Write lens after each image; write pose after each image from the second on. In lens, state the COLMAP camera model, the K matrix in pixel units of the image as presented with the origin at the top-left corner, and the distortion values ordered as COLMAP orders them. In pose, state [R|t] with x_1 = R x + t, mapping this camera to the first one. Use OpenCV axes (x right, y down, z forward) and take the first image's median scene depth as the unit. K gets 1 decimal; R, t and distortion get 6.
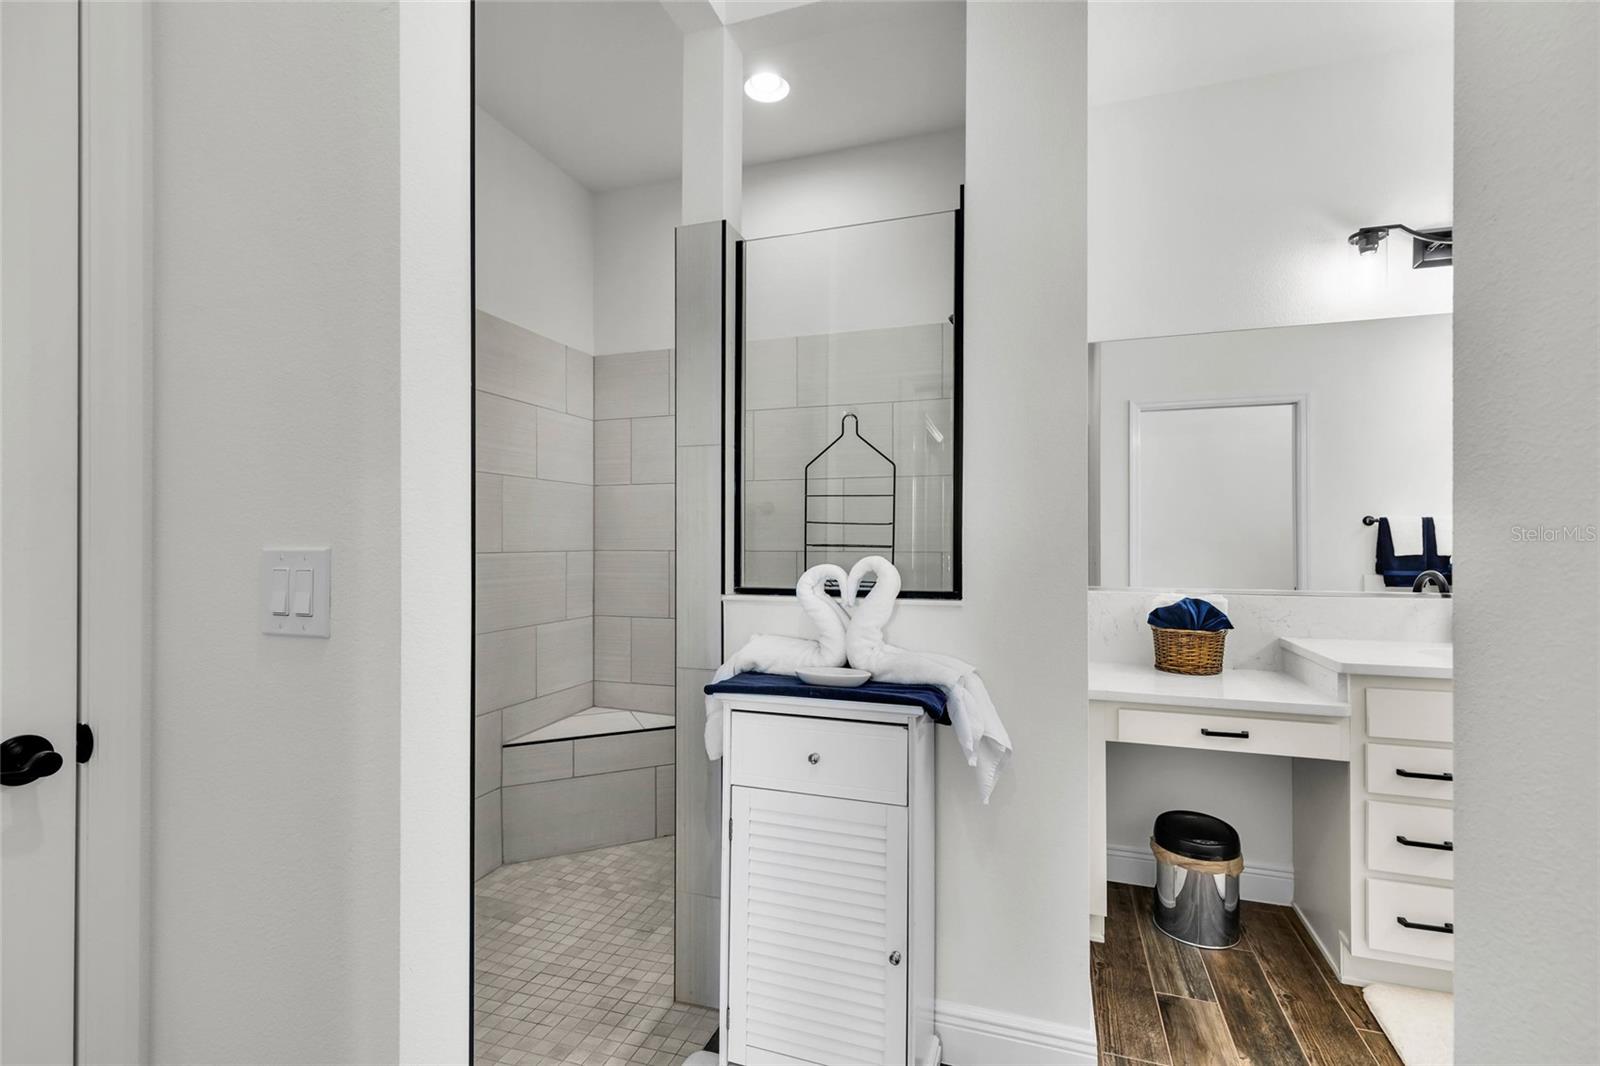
lens RADIAL K [[729.3, 0, 799.0], [0, 729.3, 546.1], [0, 0, 1]] dist [0.000140, 0.000350]
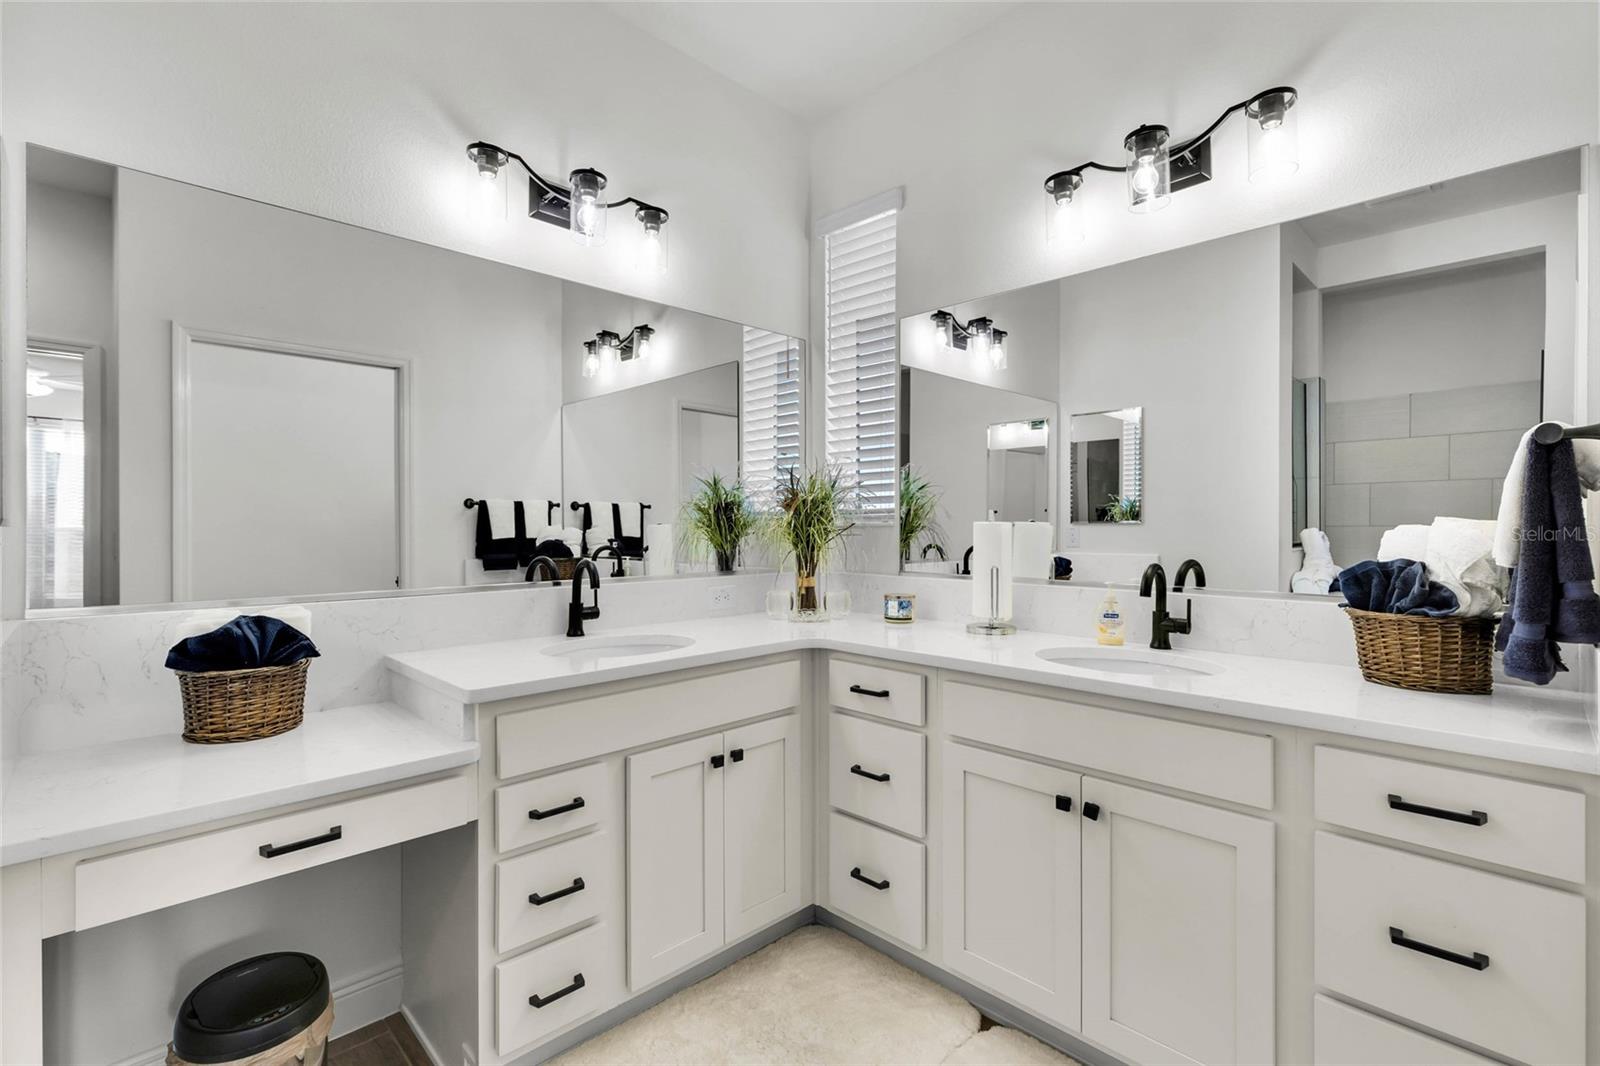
lens RADIAL K [[716.8, 0, 792.9], [0, 716.8, 520.2], [0, 0, 1]] dist [0.003872, 0.000527]
pose [[0.445639, 0.004445, 0.895202, 0.195753], [0.006238, 0.999948, -0.008071, -0.003227], [-0.895191, 0.009182, 0.445588, 0.311631]]
